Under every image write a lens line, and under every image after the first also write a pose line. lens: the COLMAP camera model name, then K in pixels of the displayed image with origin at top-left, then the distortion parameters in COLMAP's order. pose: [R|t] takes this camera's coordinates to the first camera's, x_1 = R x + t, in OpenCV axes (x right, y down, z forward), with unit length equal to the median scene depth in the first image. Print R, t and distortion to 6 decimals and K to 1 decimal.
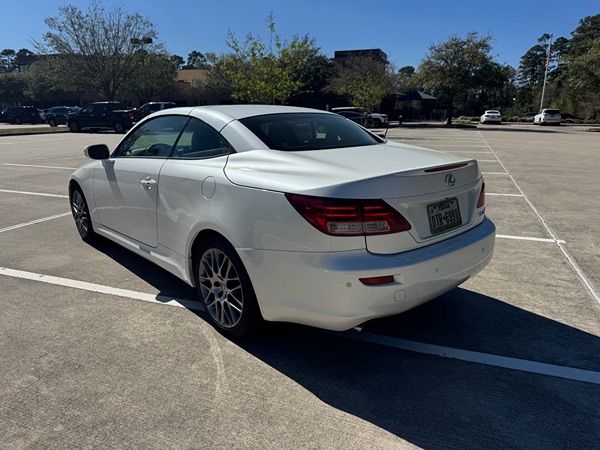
lens RADIAL K [[427.5, 0, 300.0], [0, 427.5, 225.0], [0, 0, 1]] dist [0.007258, -0.009565]
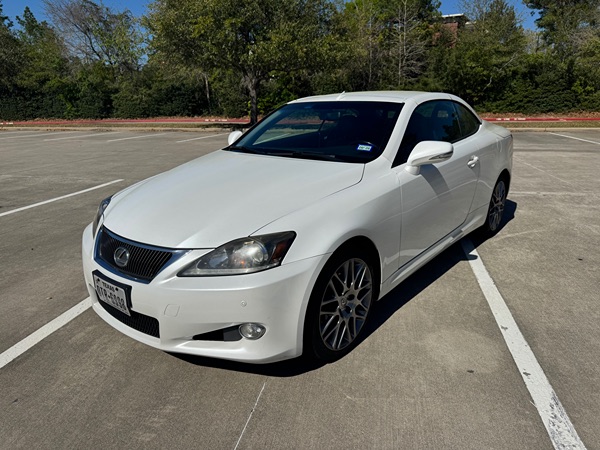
lens RADIAL K [[427.5, 0, 300.0], [0, 427.5, 225.0], [0, 0, 1]] dist [0.007258, -0.009565]
pose [[-0.146871, -0.267418, 0.952322, -0.147247], [0.256680, 0.919479, 0.297782, -0.041263], [-0.955272, 0.288178, -0.066404, 0.164995]]
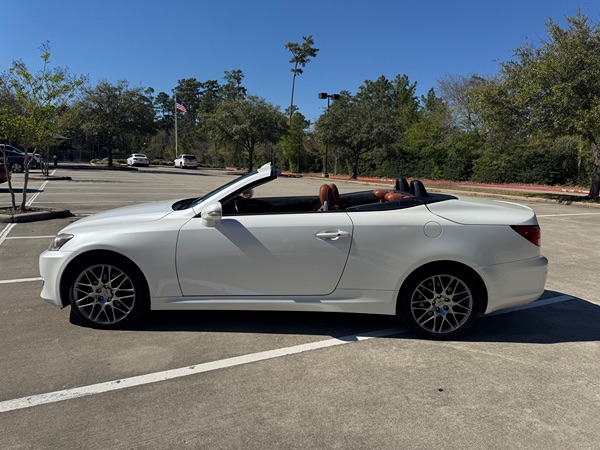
lens RADIAL K [[427.5, 0, 300.0], [0, 427.5, 225.0], [0, 0, 1]] dist [0.007258, -0.009565]
pose [[0.664013, -0.083848, 0.743005, -0.130169], [0.151993, 0.988082, -0.024330, -0.011697], [-0.732110, 0.129087, 0.668843, 0.035800]]
